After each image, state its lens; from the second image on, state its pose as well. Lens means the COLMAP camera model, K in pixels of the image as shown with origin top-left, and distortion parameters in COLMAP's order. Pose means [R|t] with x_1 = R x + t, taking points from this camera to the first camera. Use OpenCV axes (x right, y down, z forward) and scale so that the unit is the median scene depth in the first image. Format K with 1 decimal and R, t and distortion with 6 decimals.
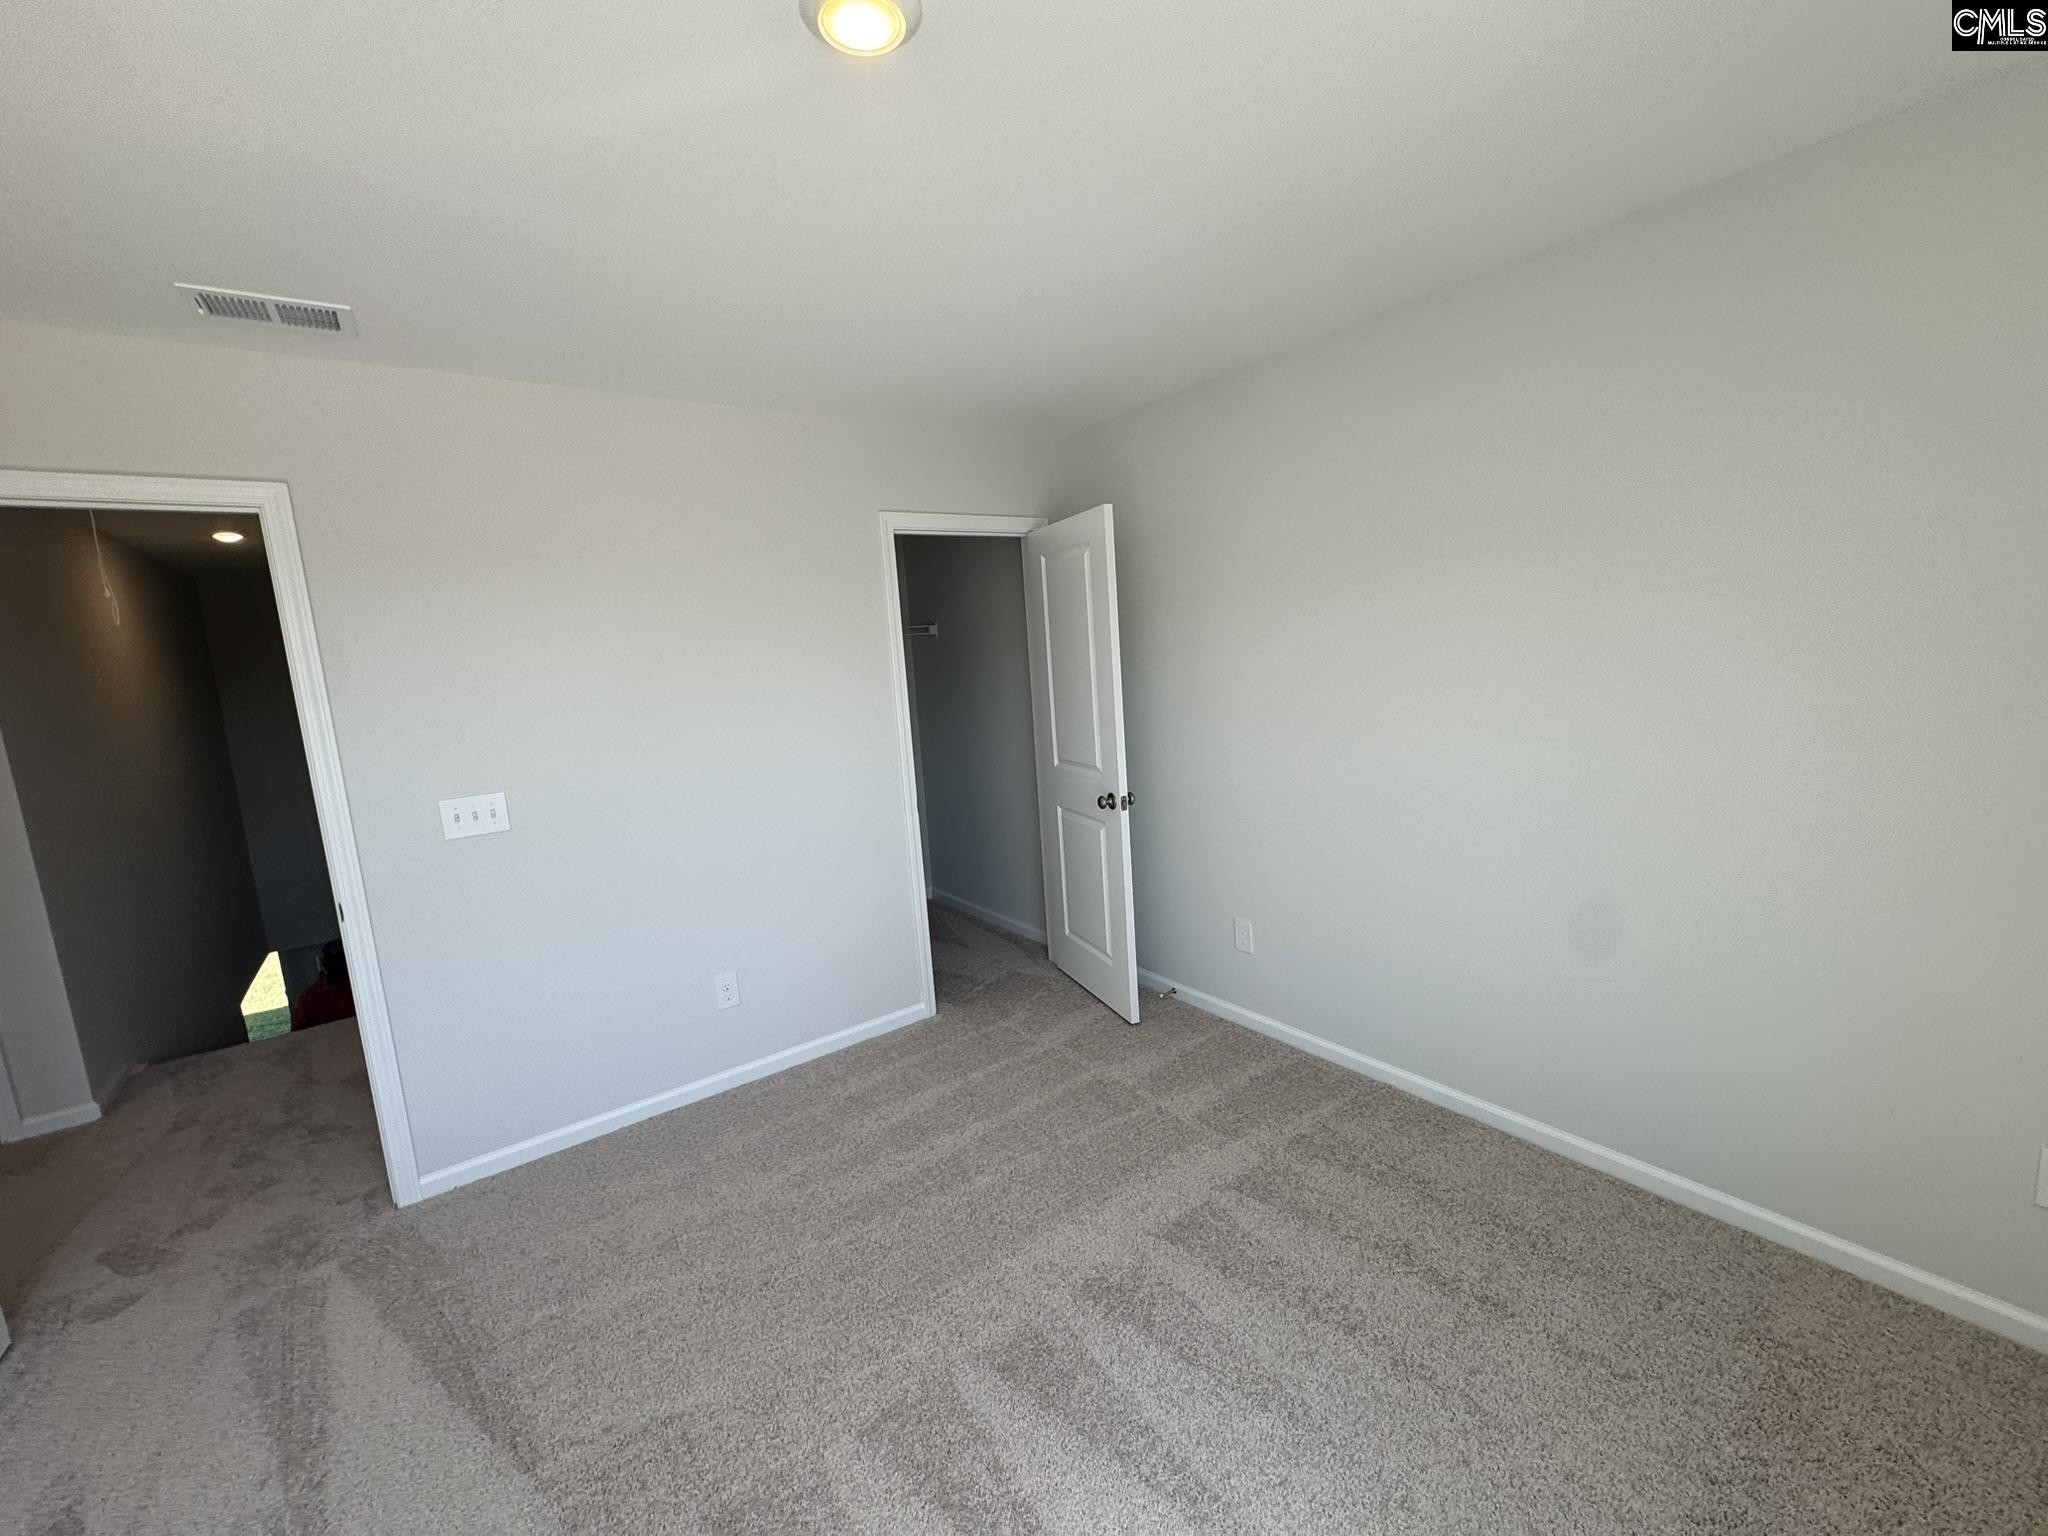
lens RADIAL K [[822.2, 0, 1024.0], [0, 822.2, 768.0], [0, 0, 1]] dist [-0.002374, -0.000189]
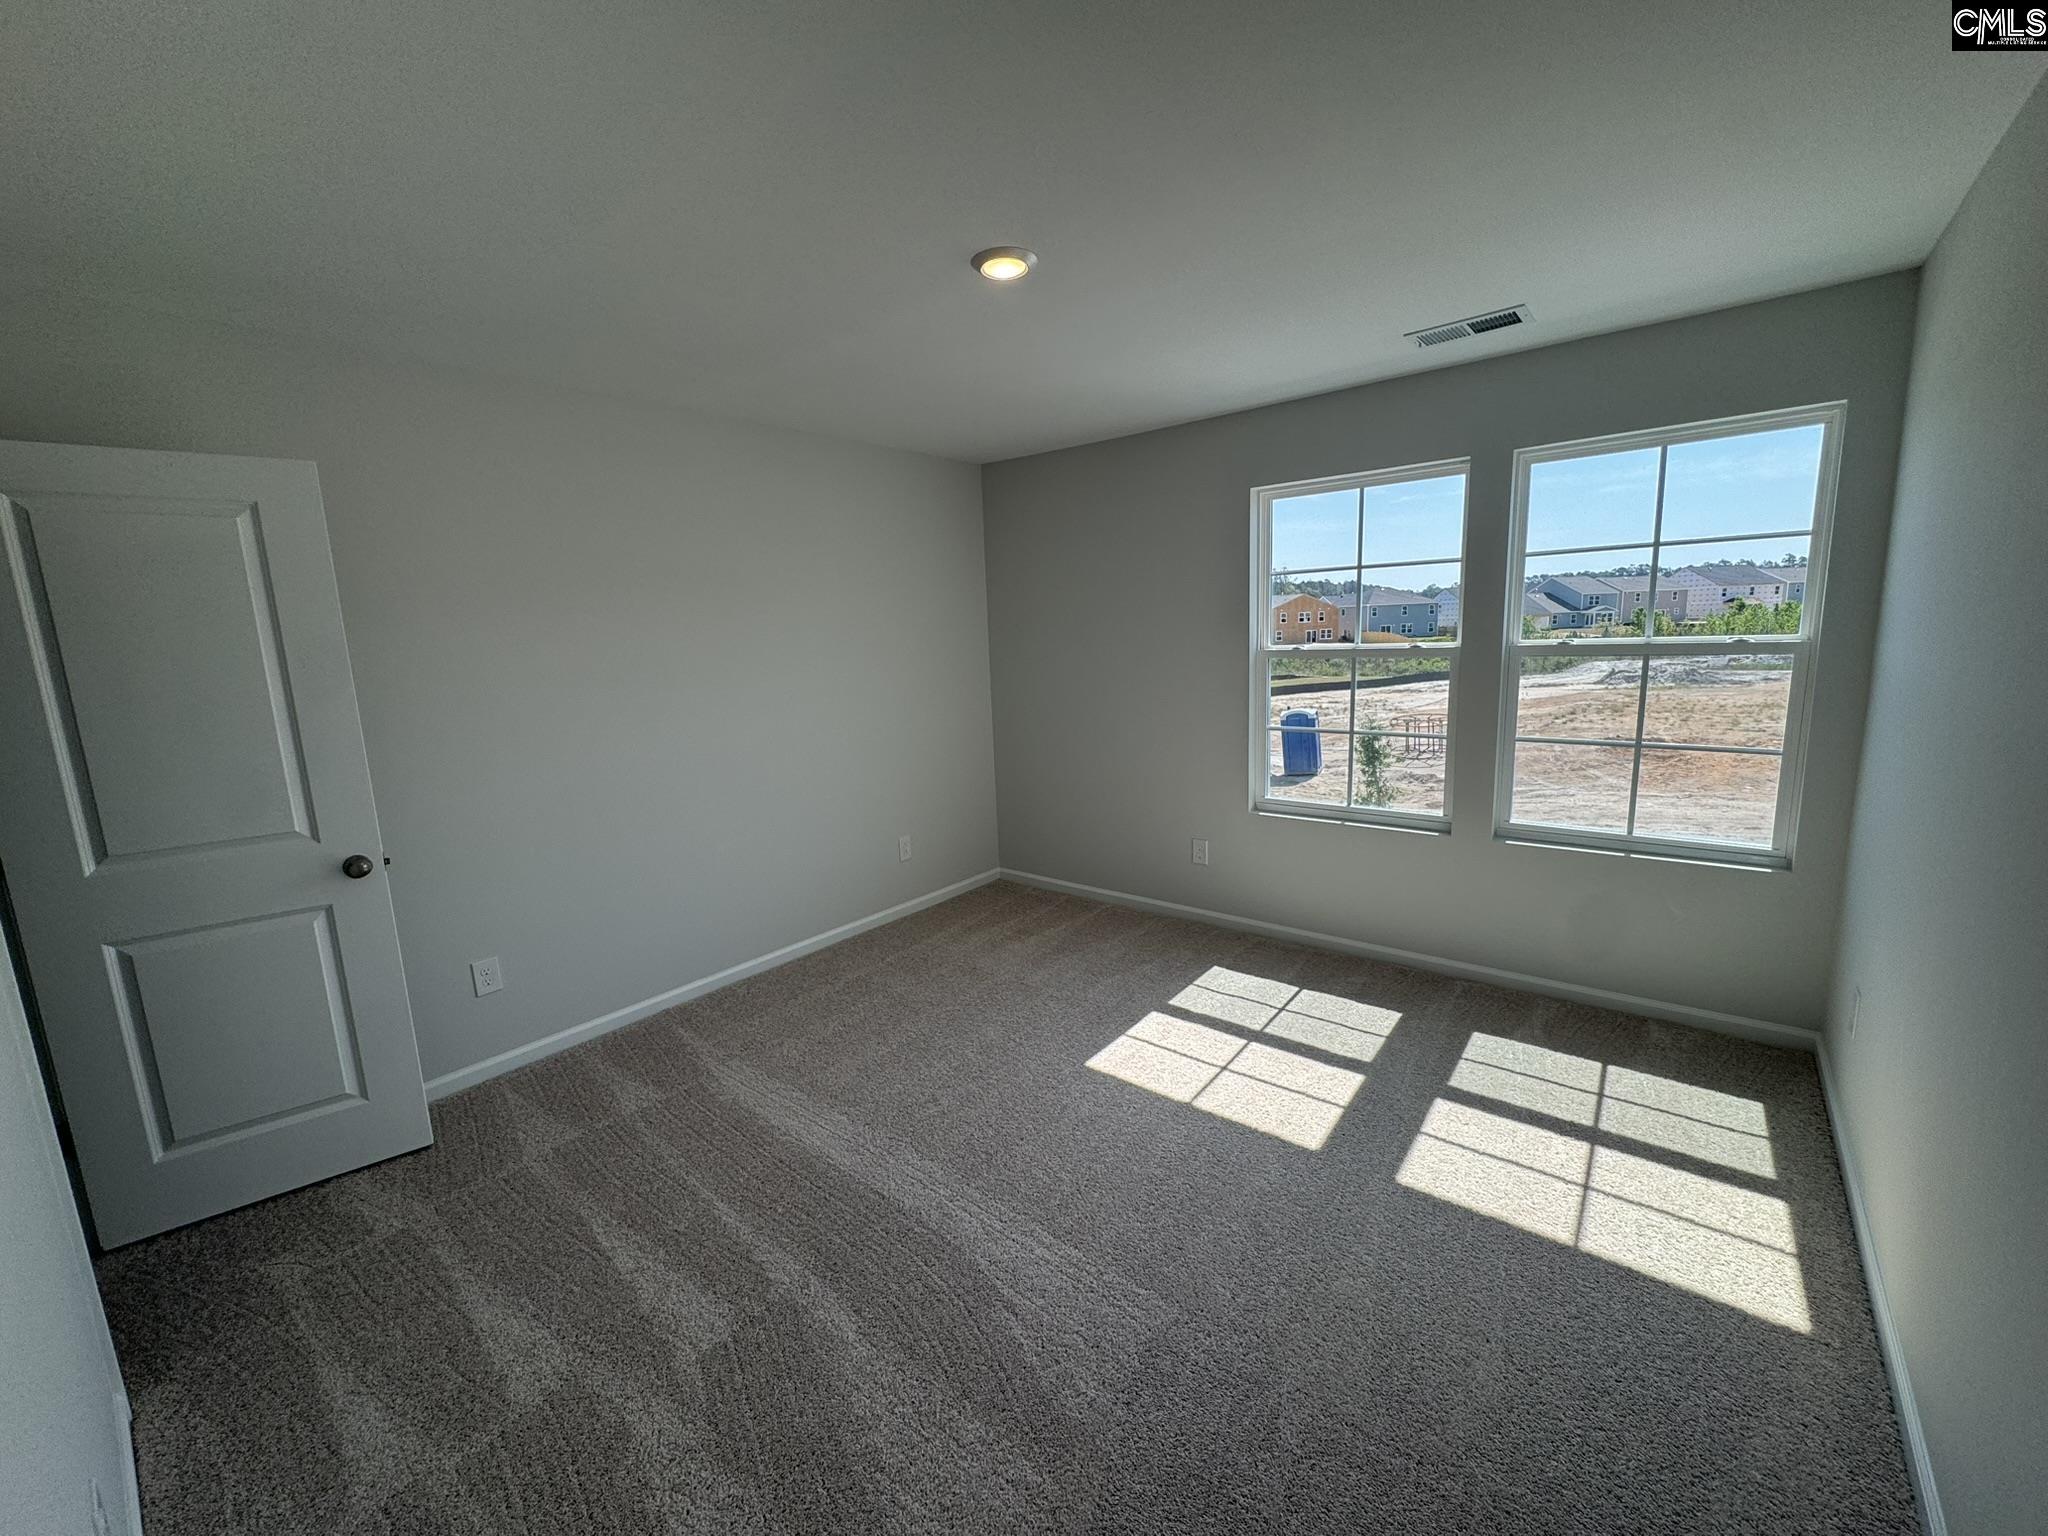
lens RADIAL K [[822.2, 0, 1024.0], [0, 822.2, 768.0], [0, 0, 1]] dist [-0.002374, -0.000189]
pose [[-0.262234, -0.074057, 0.962158, -0.661818], [0.189350, 0.973720, 0.126554, -0.022532], [-0.946245, 0.215371, -0.241320, 0.529756]]
